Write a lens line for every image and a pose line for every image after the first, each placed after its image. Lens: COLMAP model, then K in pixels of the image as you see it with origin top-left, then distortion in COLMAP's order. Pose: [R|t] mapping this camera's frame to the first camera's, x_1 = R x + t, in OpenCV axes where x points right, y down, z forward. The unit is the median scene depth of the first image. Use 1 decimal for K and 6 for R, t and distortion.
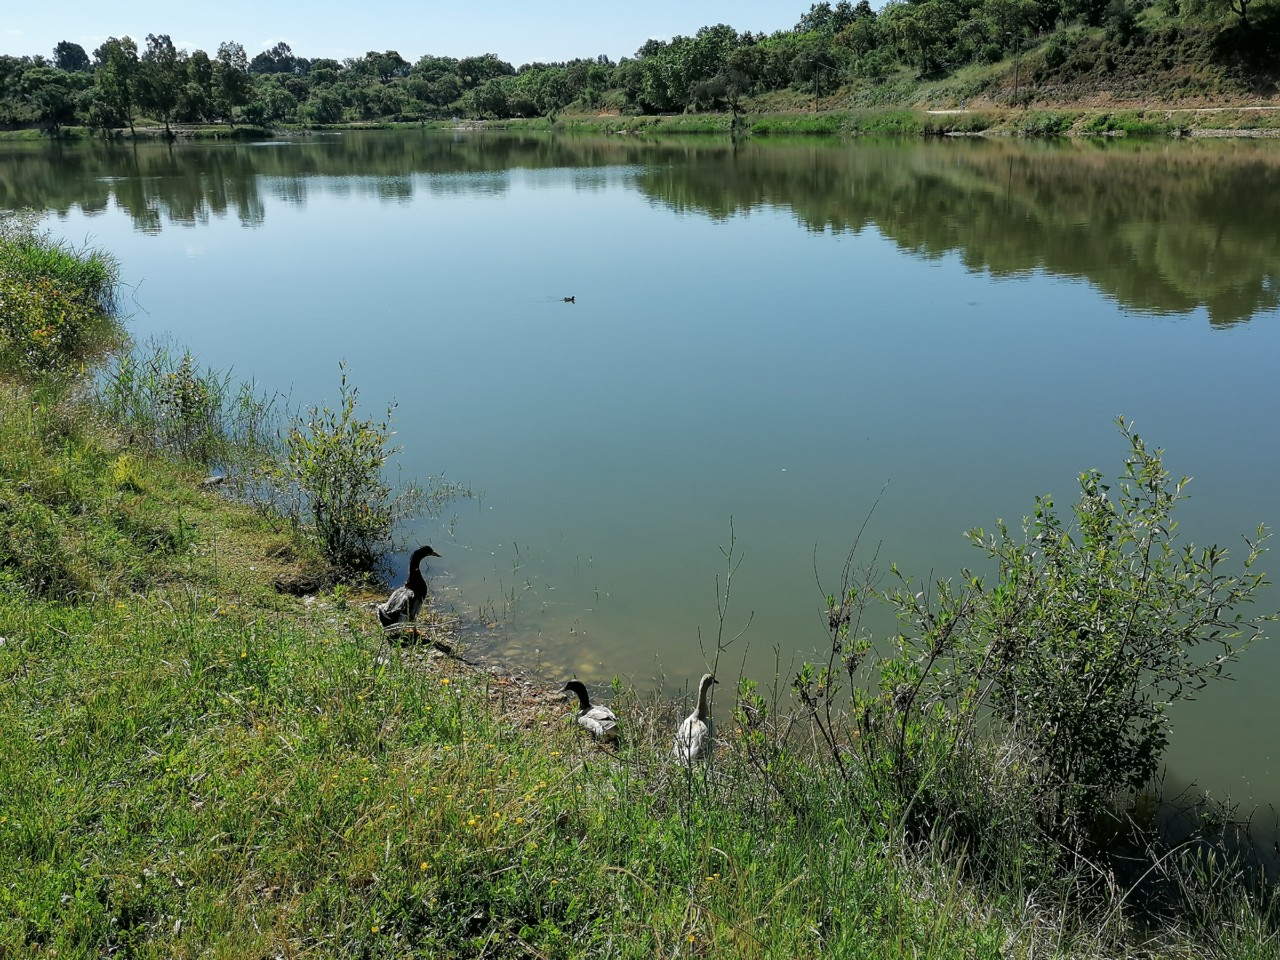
lens RADIAL K [[1266.9, 0, 640.1], [0, 1266.9, 480.2], [0, 0, 1]] dist [-0.027118, 0.000000]
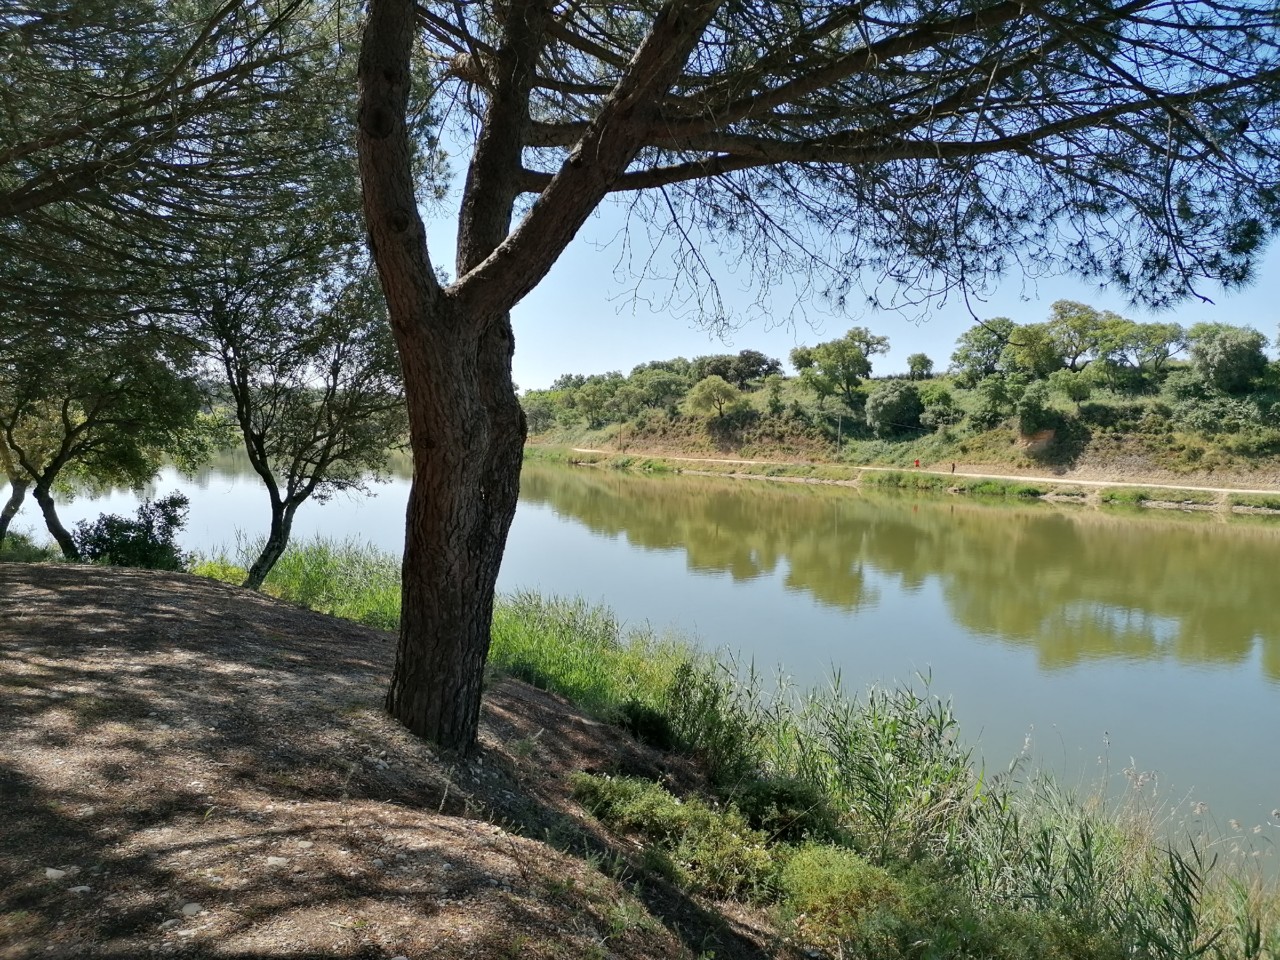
lens RADIAL K [[1018.3, 0, 640.2], [0, 1018.3, 476.6], [0, 0, 1]] dist [-0.006981, -0.002087]
pose [[0.993380, 0.054961, 0.100873, 0.196512], [-0.030377, 0.972541, -0.230740, 0.065760], [-0.110785, 0.226148, 0.967772, -0.373834]]
